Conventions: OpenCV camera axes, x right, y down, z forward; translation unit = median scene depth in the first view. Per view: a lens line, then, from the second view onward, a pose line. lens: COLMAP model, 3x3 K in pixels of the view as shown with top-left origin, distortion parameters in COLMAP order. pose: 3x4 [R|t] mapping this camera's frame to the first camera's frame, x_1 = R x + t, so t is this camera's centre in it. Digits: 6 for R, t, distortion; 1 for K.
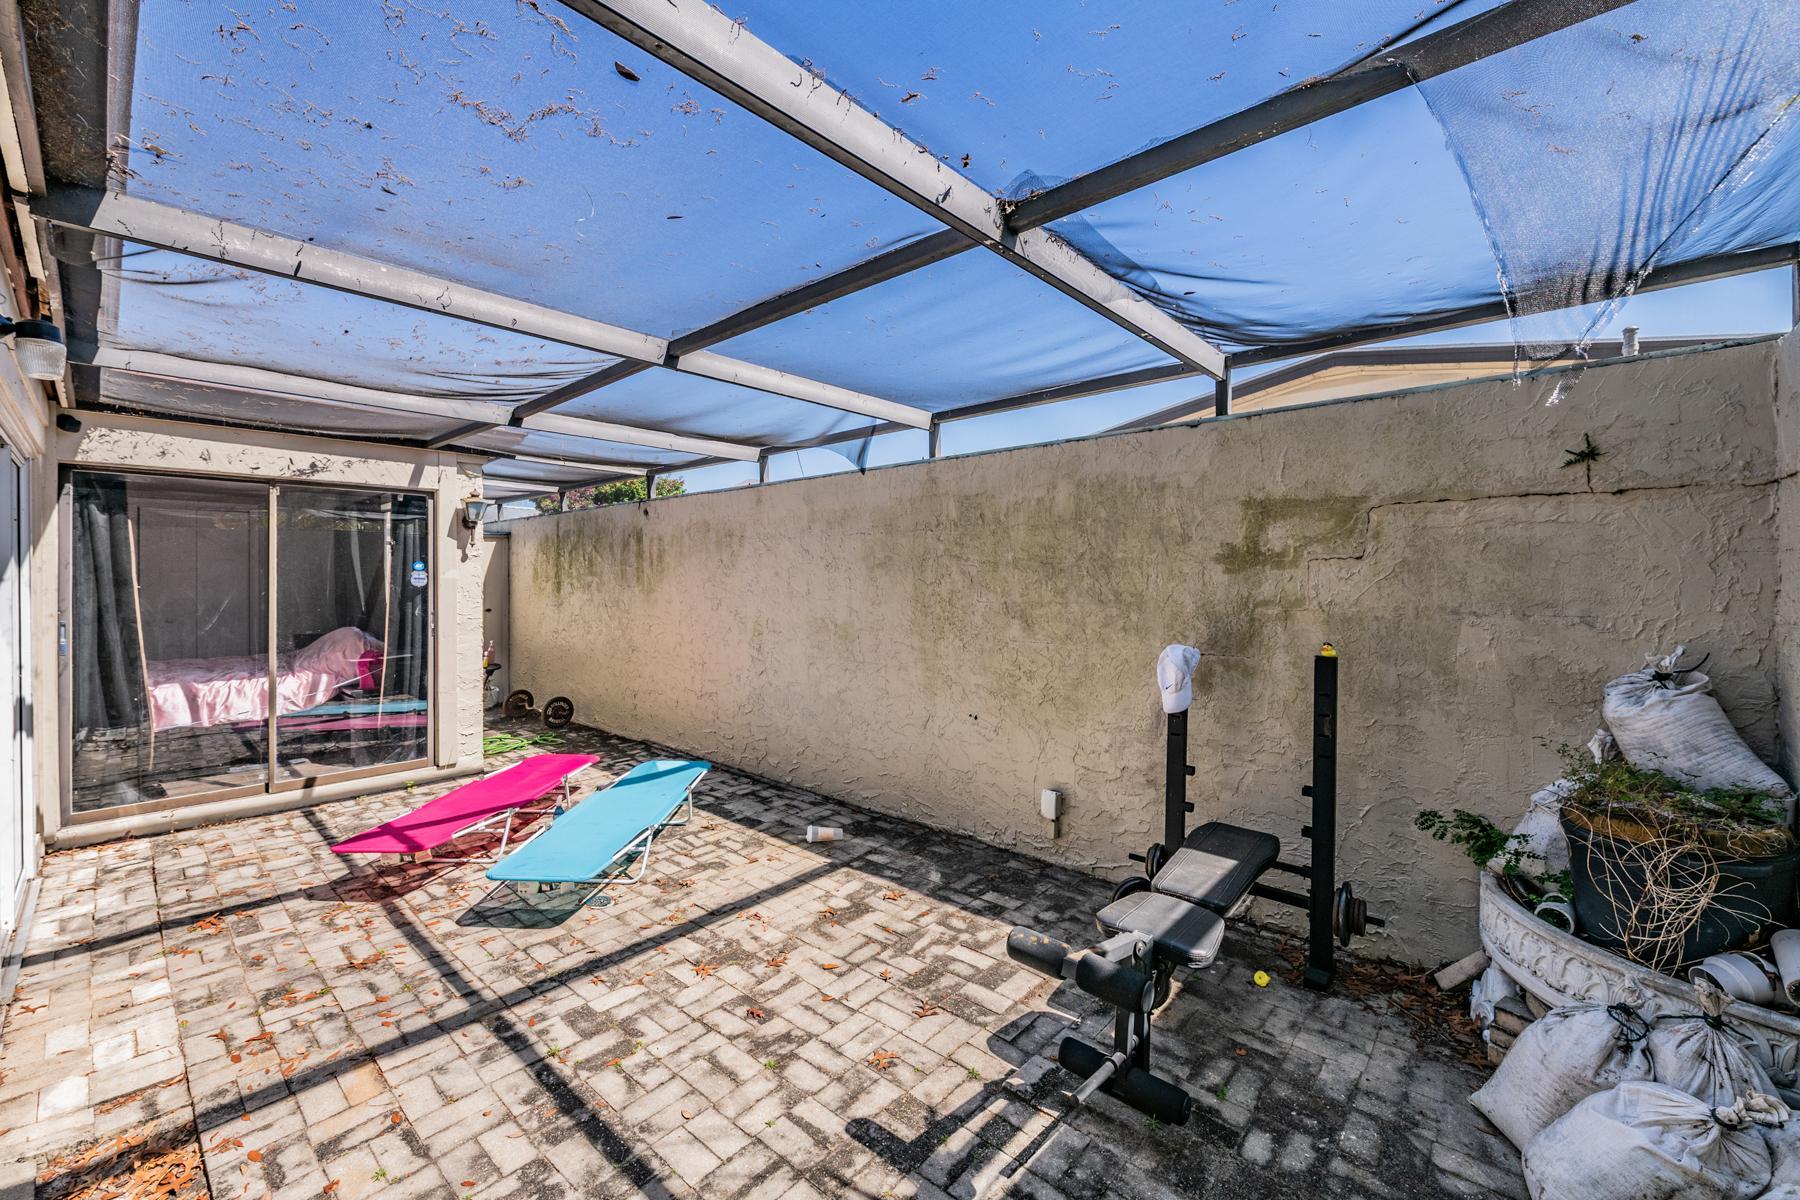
lens RADIAL K [[712.3, 0, 903.0], [0, 712.3, 589.5], [0, 0, 1]] dist [0.000431, 0.000115]
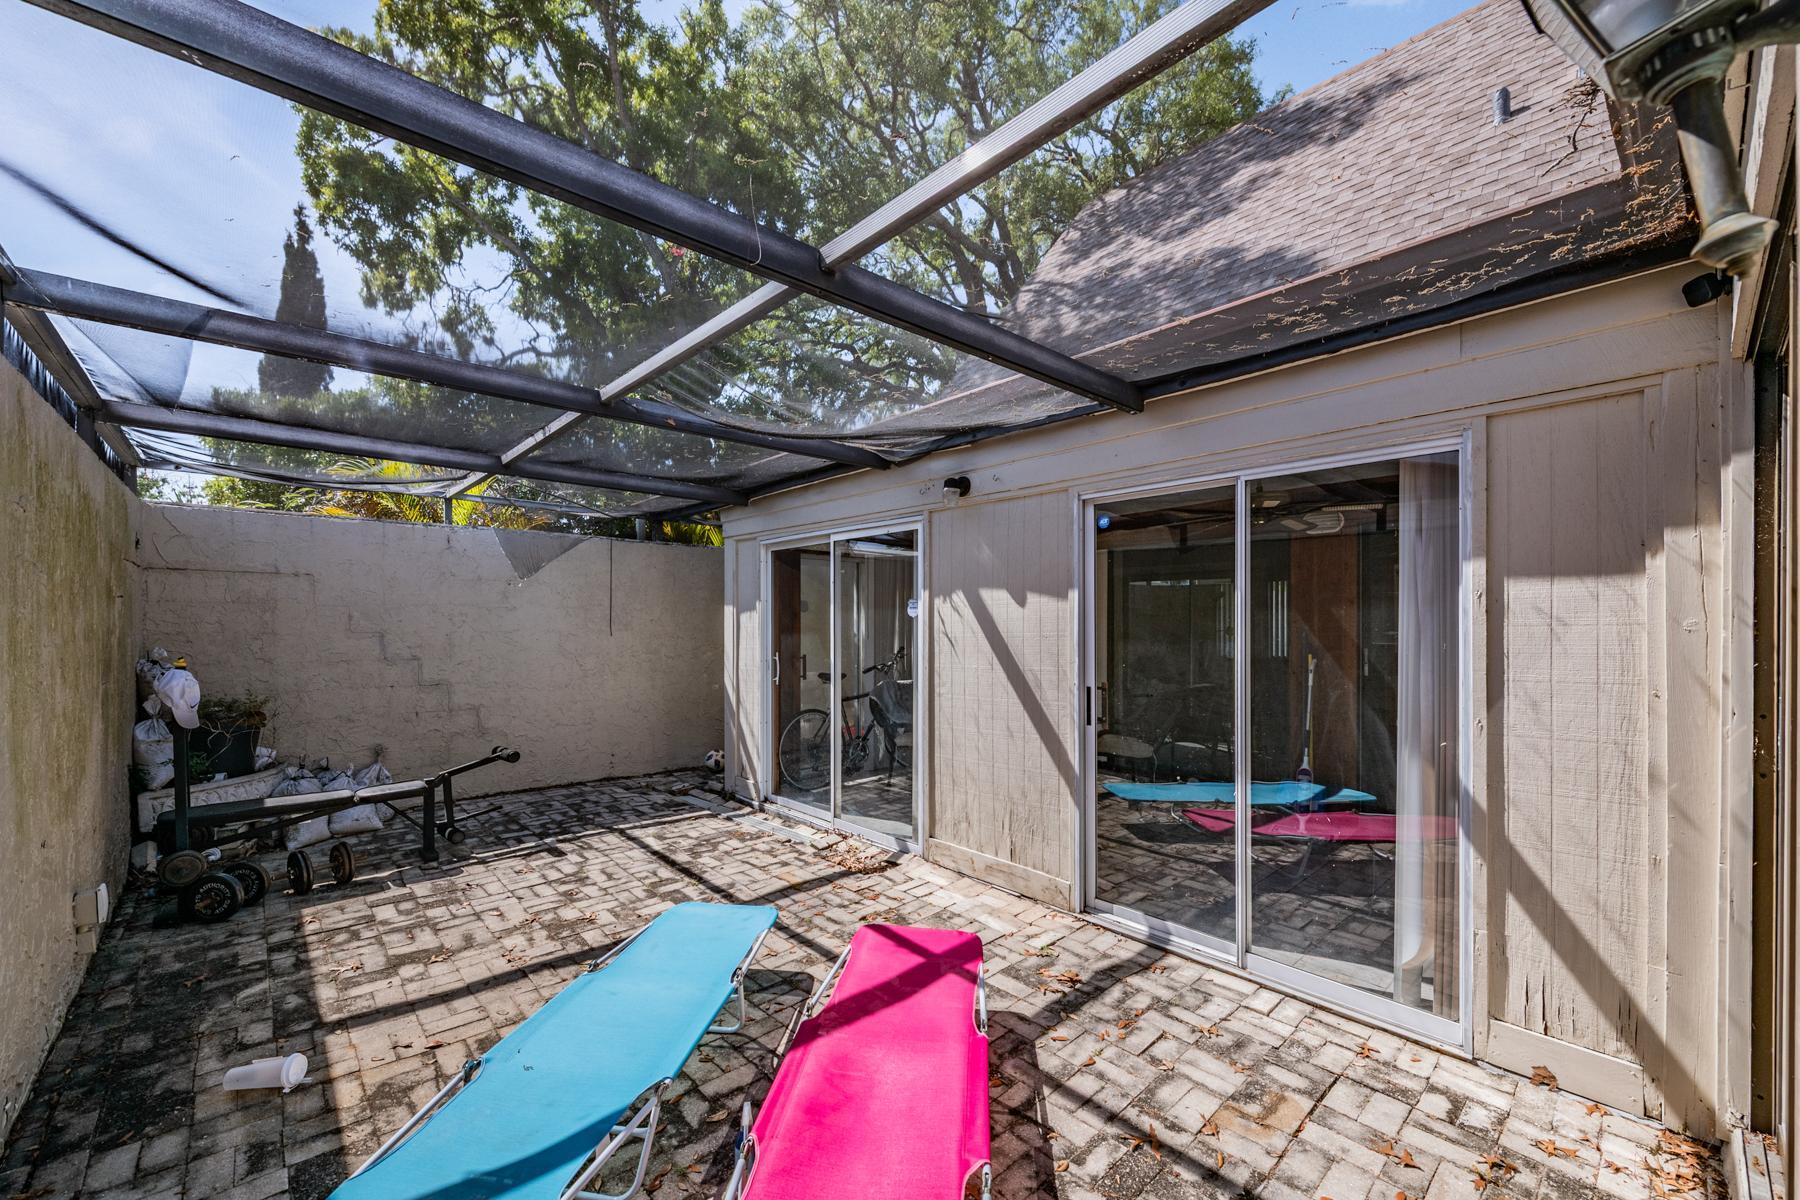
lens RADIAL K [[712.3, 0, 898.0], [0, 712.3, 612.5], [0, 0, 1]] dist [0.000431, 0.000115]
pose [[-0.994302, 0.003061, 0.106554, -0.965969], [0.003855, 0.999966, 0.007243, -0.020591], [-0.106528, 0.007613, -0.994281, 2.203942]]
